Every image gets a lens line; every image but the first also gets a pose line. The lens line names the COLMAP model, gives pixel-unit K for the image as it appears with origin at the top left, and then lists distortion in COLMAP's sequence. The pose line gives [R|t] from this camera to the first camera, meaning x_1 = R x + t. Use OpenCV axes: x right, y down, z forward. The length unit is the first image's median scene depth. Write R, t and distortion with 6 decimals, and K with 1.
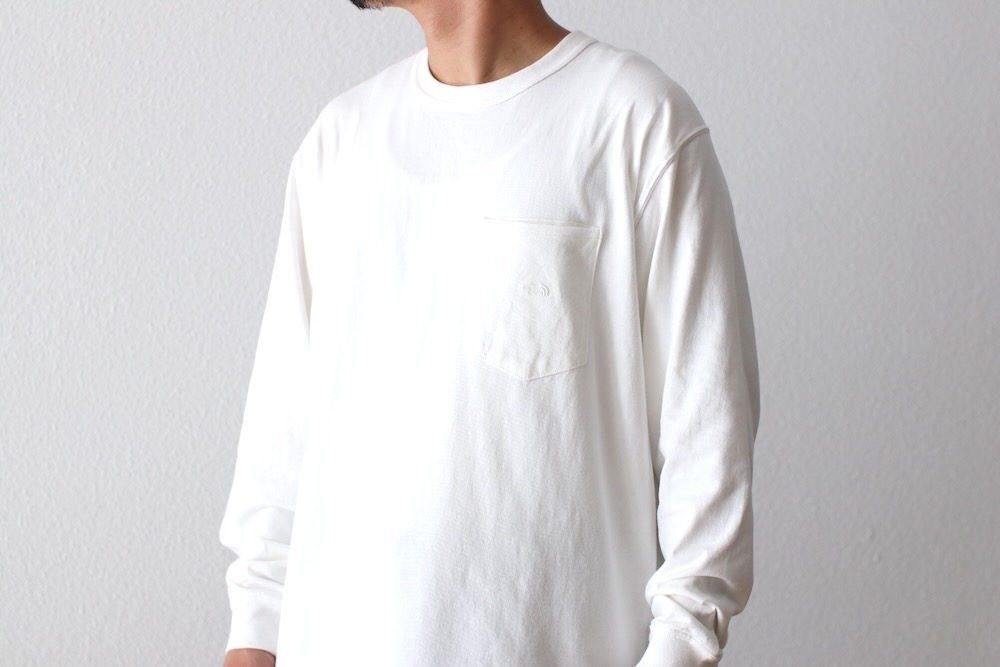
lens RADIAL K [[2313.5, 0, 530.5], [0, 2313.5, 322.4], [0, 0, 1]] dist [-0.126547, 0.000000]
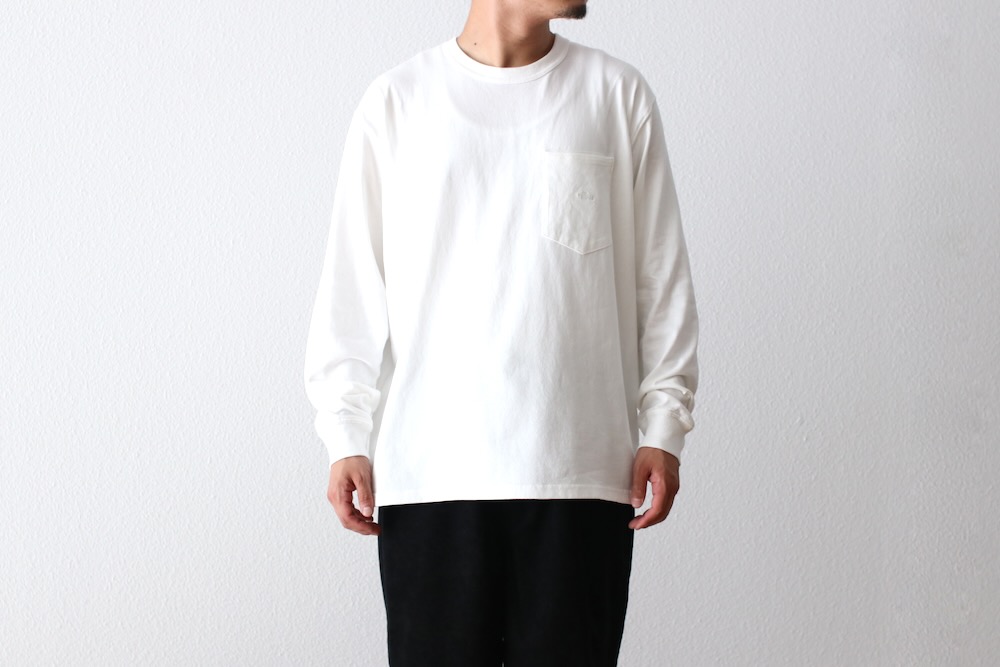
lens RADIAL K [[2383.4, 0, 482.4], [0, 2383.4, 333.5], [0, 0, 1]] dist [-0.118231, 0.000000]
pose [[0.998051, -0.007996, -0.061887, 0.055906], [0.005700, 0.999292, -0.037180, 0.101225], [0.062141, 0.036755, 0.997390, -0.407144]]
